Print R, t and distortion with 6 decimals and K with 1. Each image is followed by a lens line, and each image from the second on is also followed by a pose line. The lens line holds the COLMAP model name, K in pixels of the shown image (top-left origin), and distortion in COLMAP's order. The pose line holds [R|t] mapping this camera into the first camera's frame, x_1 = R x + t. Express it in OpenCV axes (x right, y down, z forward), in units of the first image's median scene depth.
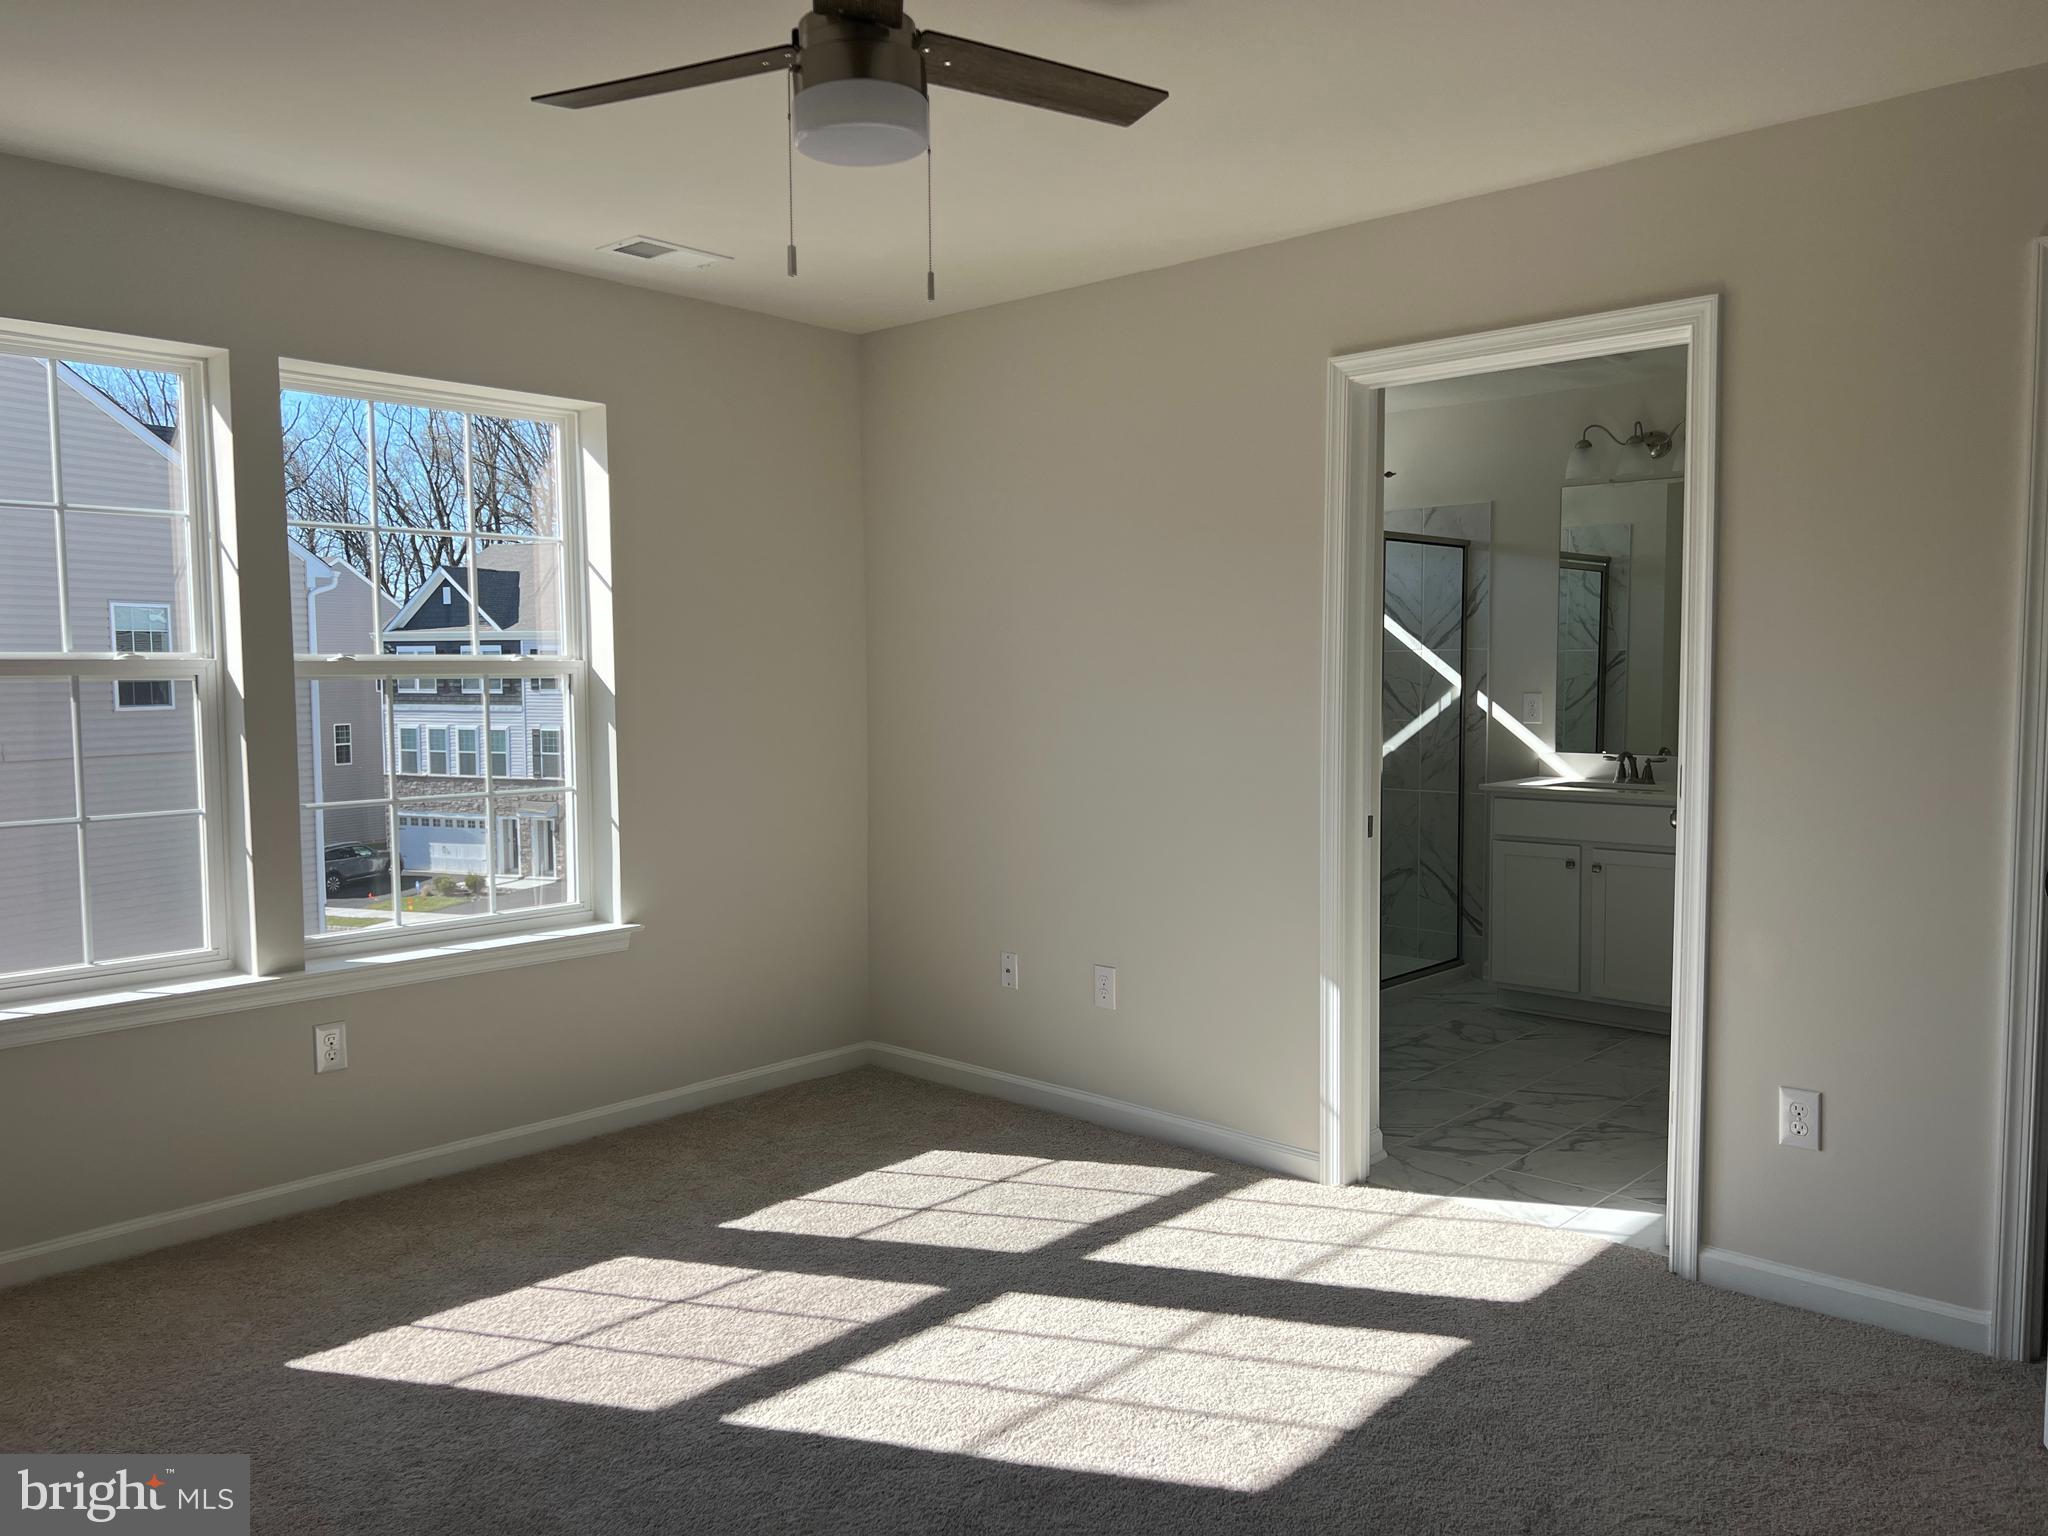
lens RADIAL K [[1547.7, 0, 1031.8], [0, 1547.7, 762.1], [0, 0, 1]] dist [0.053510, -0.003363]
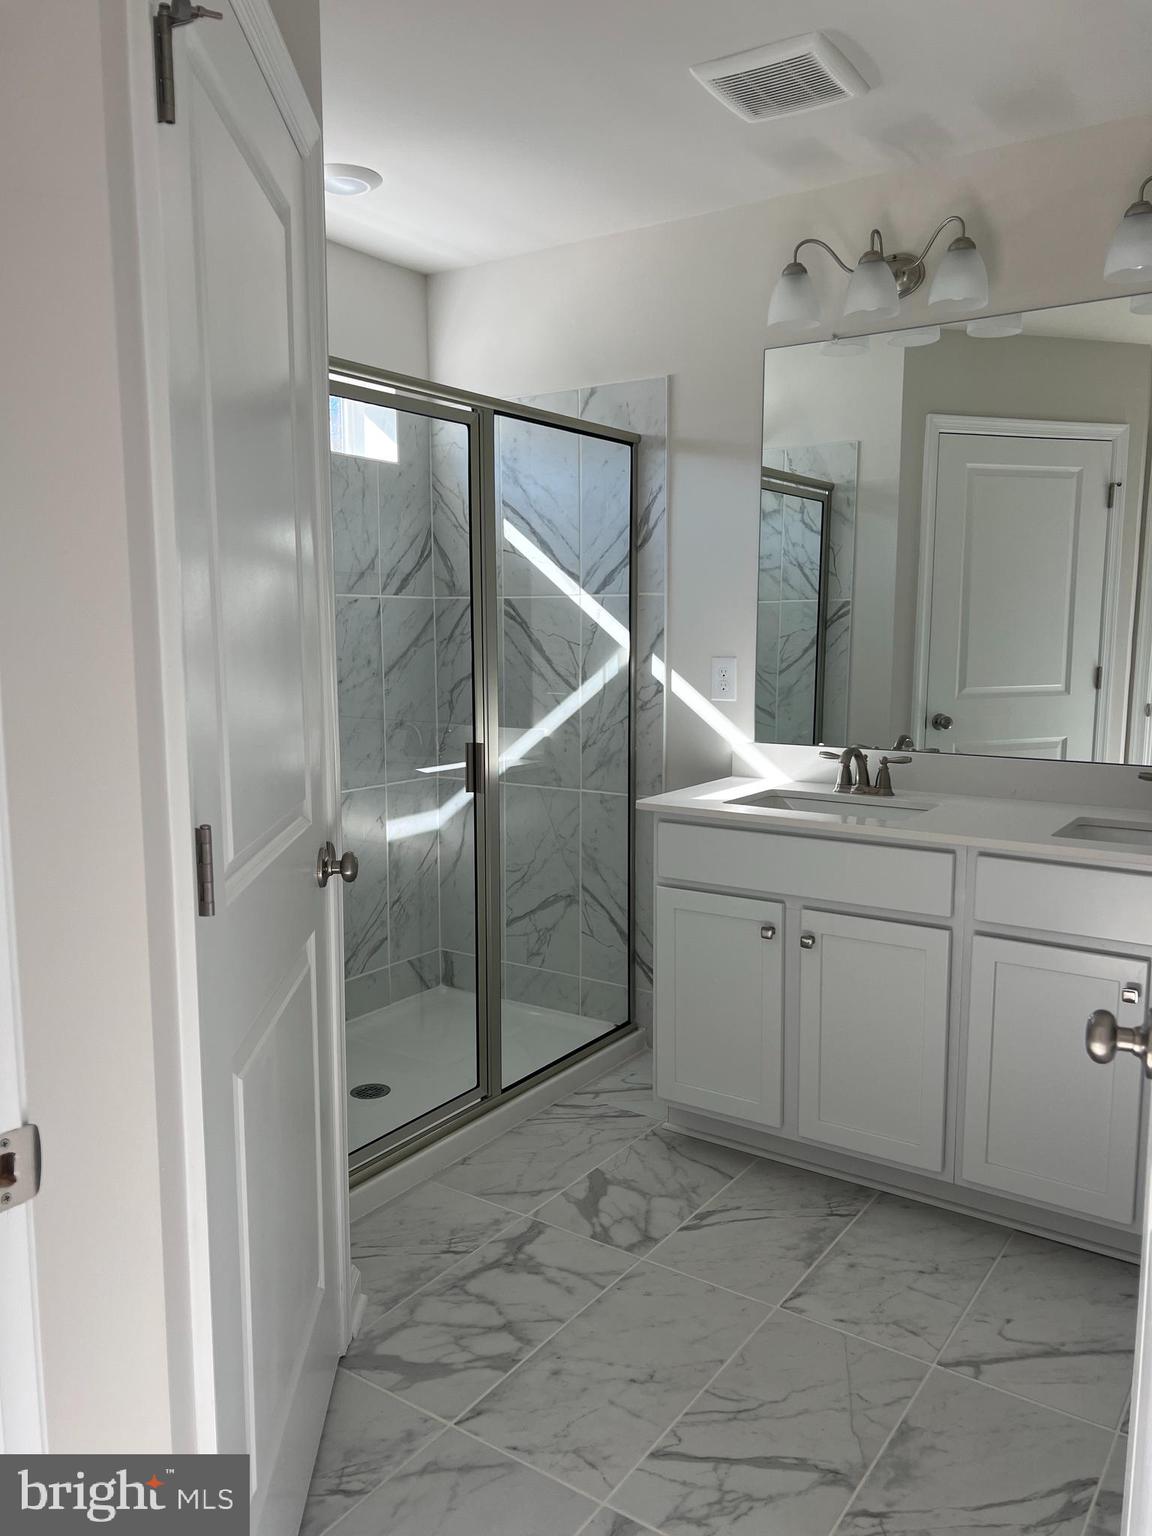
lens RADIAL K [[1160.8, 0, 576.0], [0, 1160.8, 768.0], [0, 0, 1]] dist [0.053510, -0.003363]
pose [[0.990429, -0.014481, 0.137263, 0.183741], [0.006035, 0.998074, 0.061747, -0.027374], [-0.137893, -0.060327, 0.988608, 0.492288]]
